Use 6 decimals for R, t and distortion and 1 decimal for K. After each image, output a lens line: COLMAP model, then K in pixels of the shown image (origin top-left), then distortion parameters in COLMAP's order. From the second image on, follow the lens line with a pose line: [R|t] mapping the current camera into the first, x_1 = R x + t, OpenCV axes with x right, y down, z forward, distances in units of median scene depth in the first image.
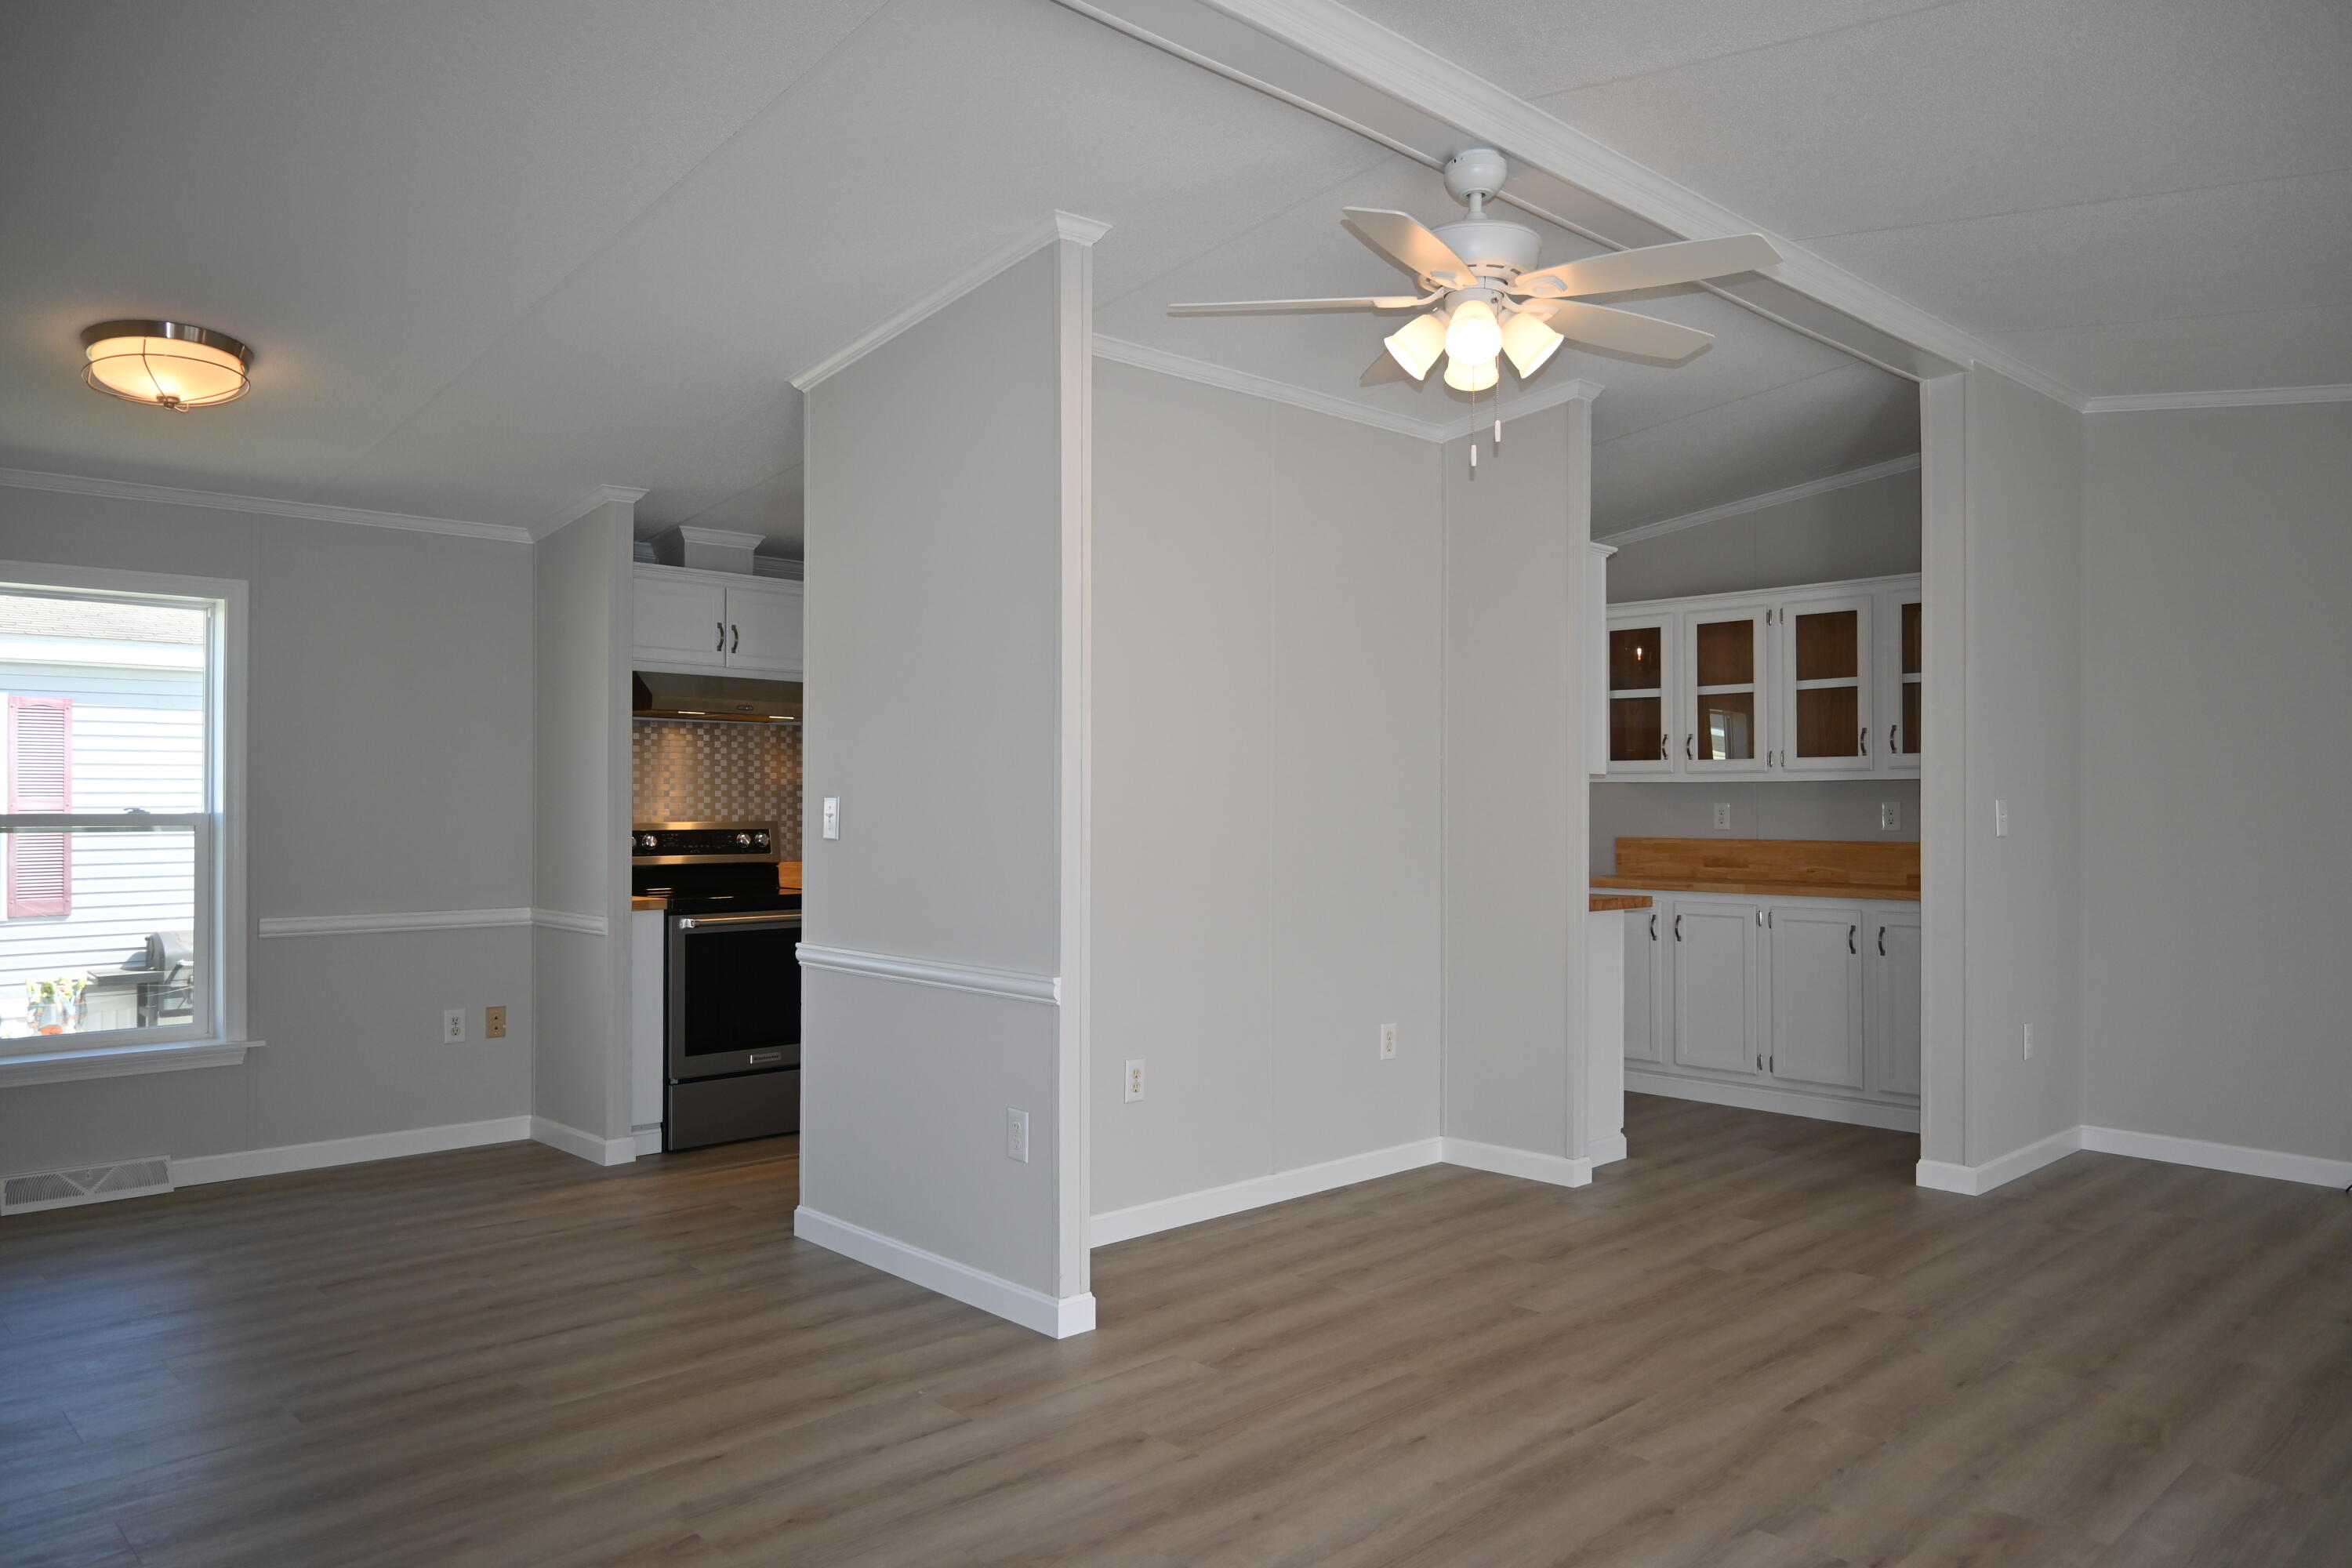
lens RADIAL K [[1605.6, 0, 1175.7], [0, 1605.6, 776.5], [0, 0, 1]] dist [-0.002238, 0.001392]
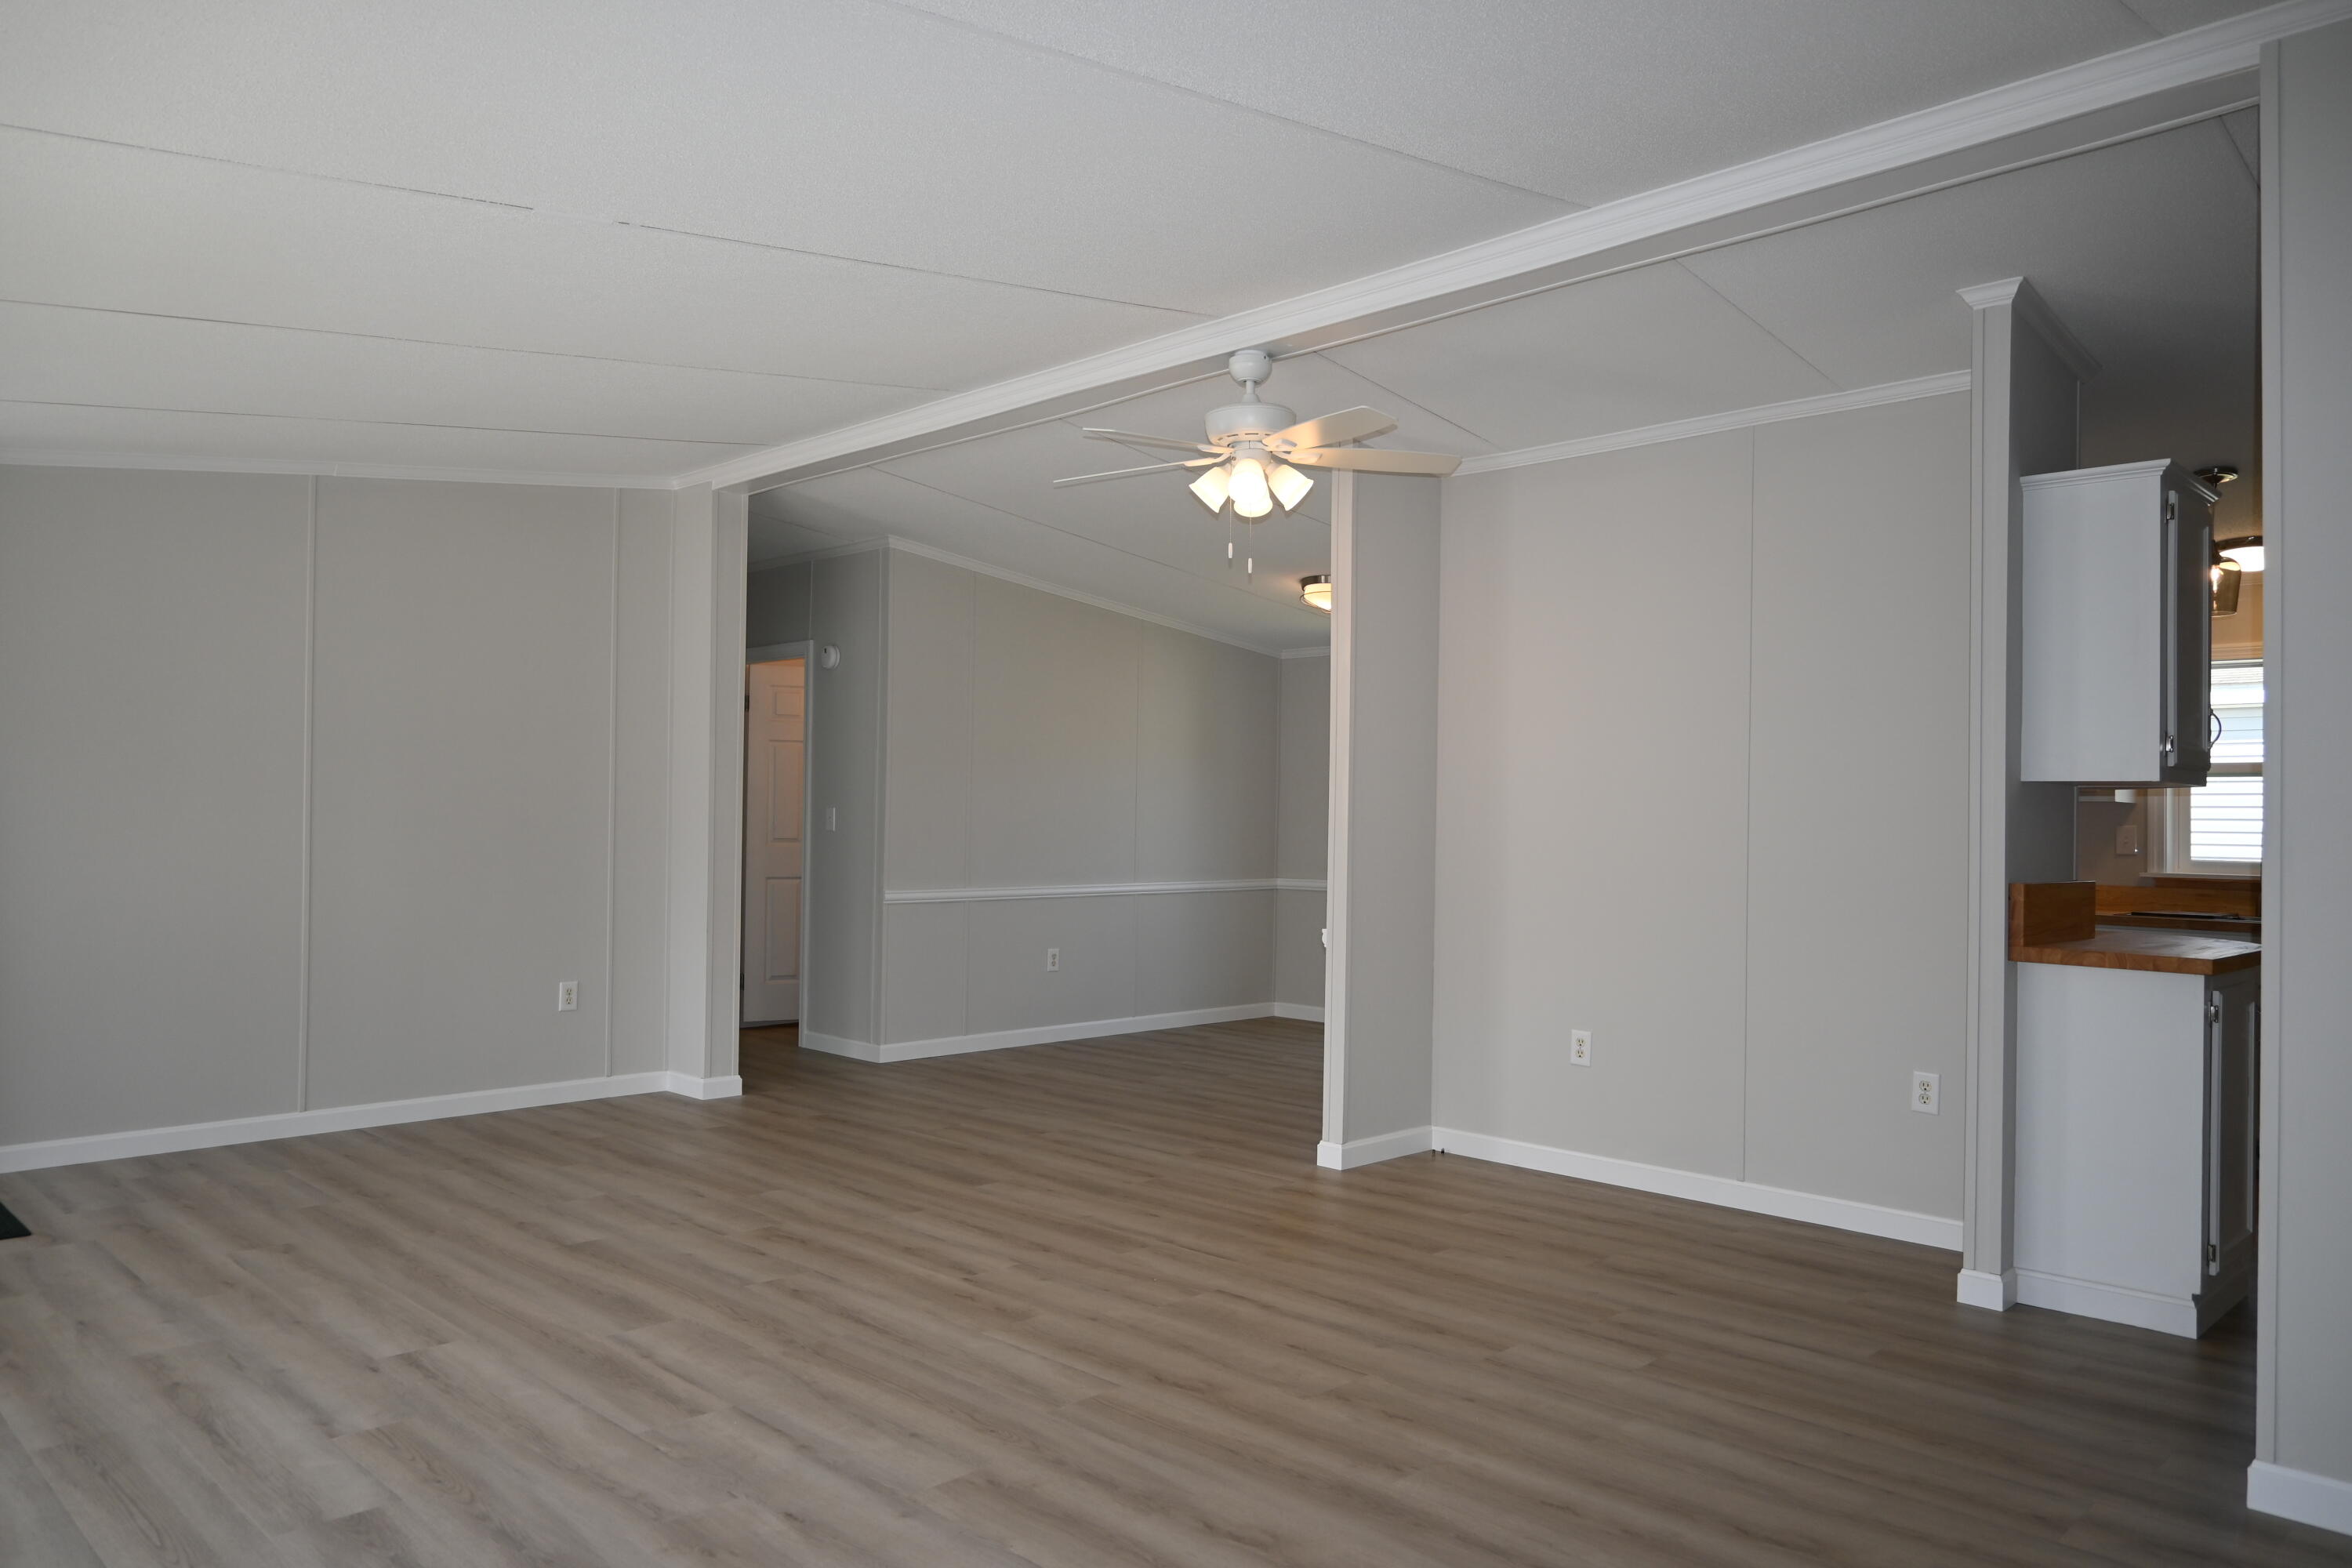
lens RADIAL K [[1601.7, 0, 1215.4], [0, 1601.7, 777.9], [0, 0, 1]] dist [0.037932, 0.000549]
pose [[0.040822, -0.030775, -0.998692, 1.187517], [-0.000014, 0.999526, -0.030801, 0.024080], [0.999166, 0.001272, 0.040803, 0.682336]]
